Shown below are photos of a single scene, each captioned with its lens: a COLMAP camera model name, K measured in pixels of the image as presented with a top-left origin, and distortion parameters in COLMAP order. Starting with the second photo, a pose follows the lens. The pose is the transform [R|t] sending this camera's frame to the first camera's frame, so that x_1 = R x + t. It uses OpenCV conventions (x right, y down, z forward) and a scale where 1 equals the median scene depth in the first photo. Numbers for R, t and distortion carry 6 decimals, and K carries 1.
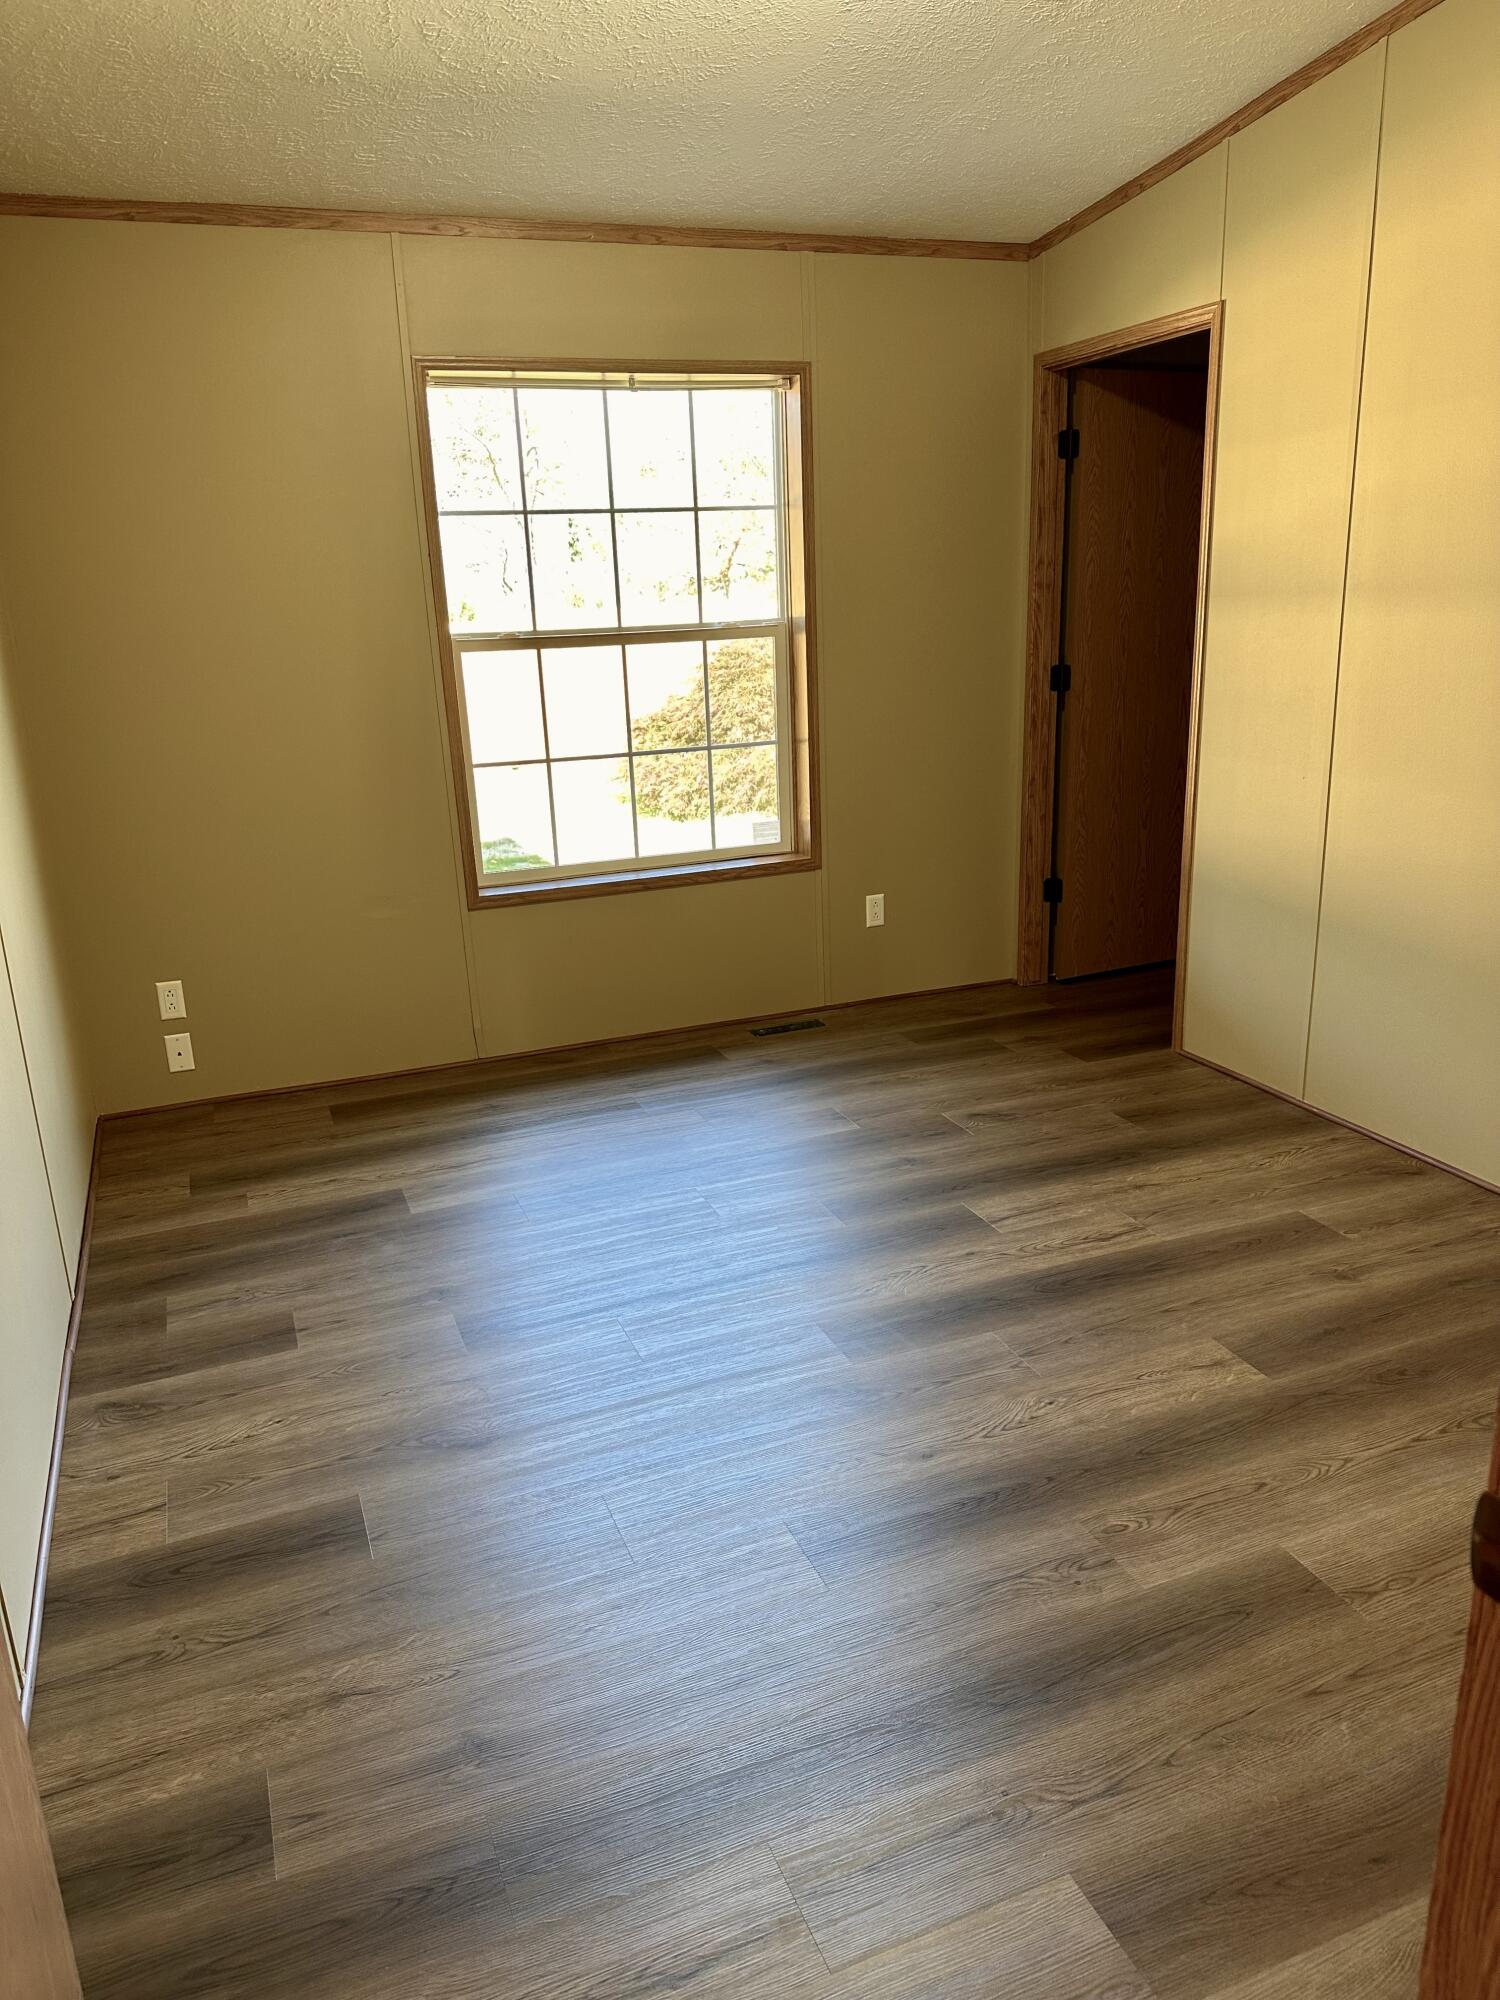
lens RADIAL K [[1421.7, 0, 750.0], [0, 1421.7, 1000.0], [0, 0, 1]] dist [0.048813, 0.000439]
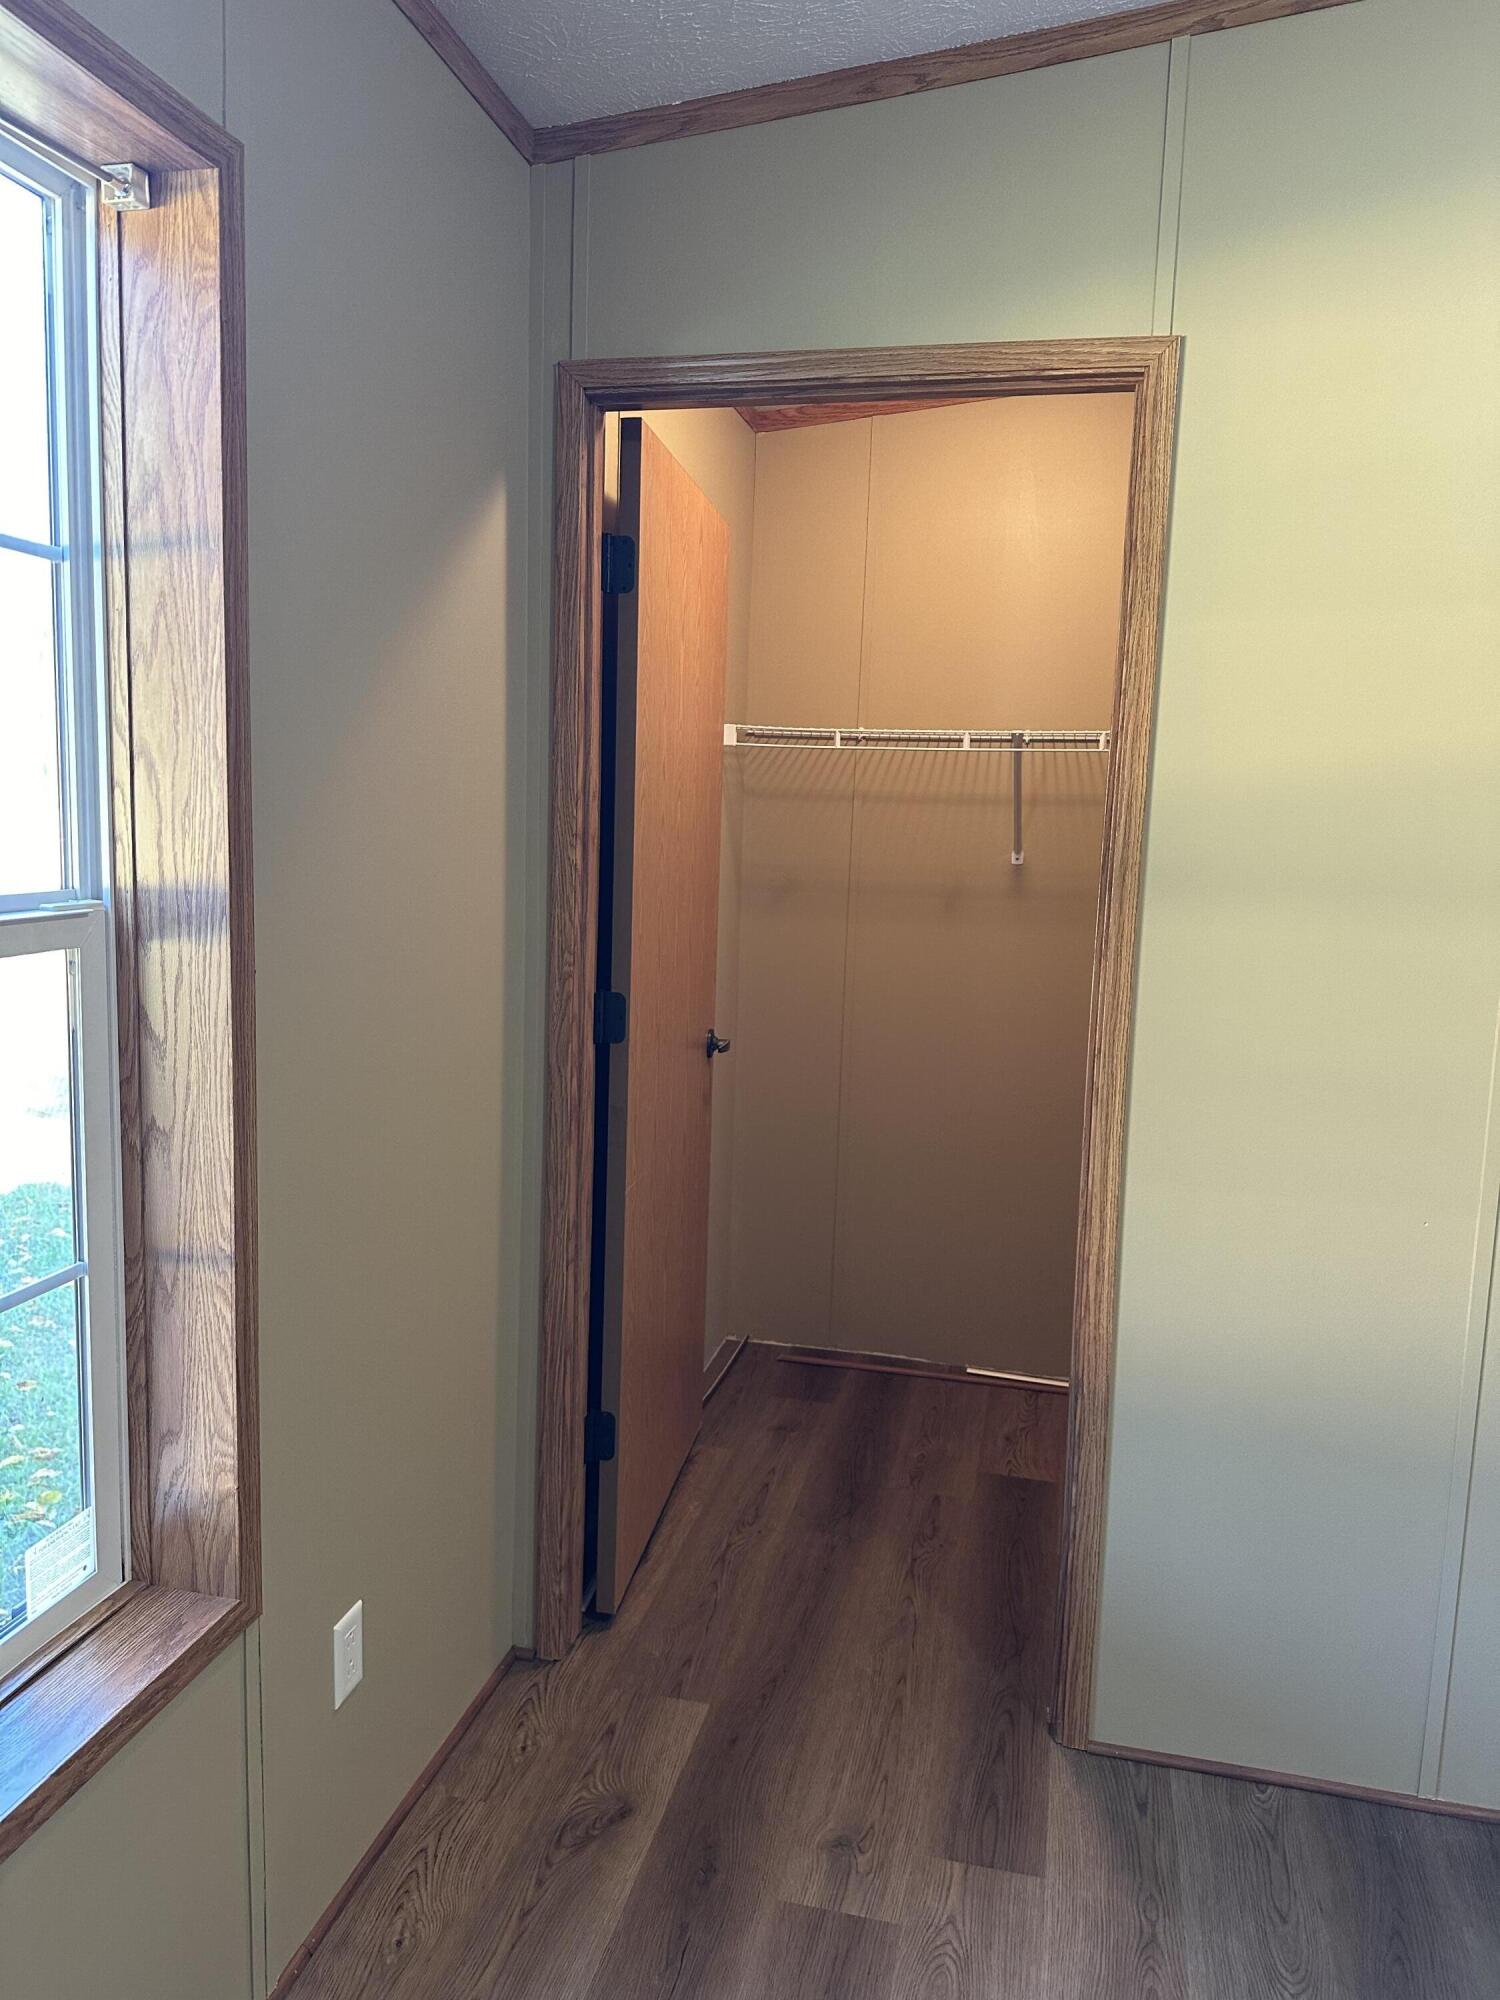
lens RADIAL K [[1421.7, 0, 750.0], [0, 1421.7, 1000.0], [0, 0, 1]] dist [0.048813, 0.000439]
pose [[0.567538, -0.047741, 0.821962, -0.165461], [0.181109, 0.981105, -0.068066, -0.198879], [-0.803181, 0.187495, 0.565461, 0.721337]]
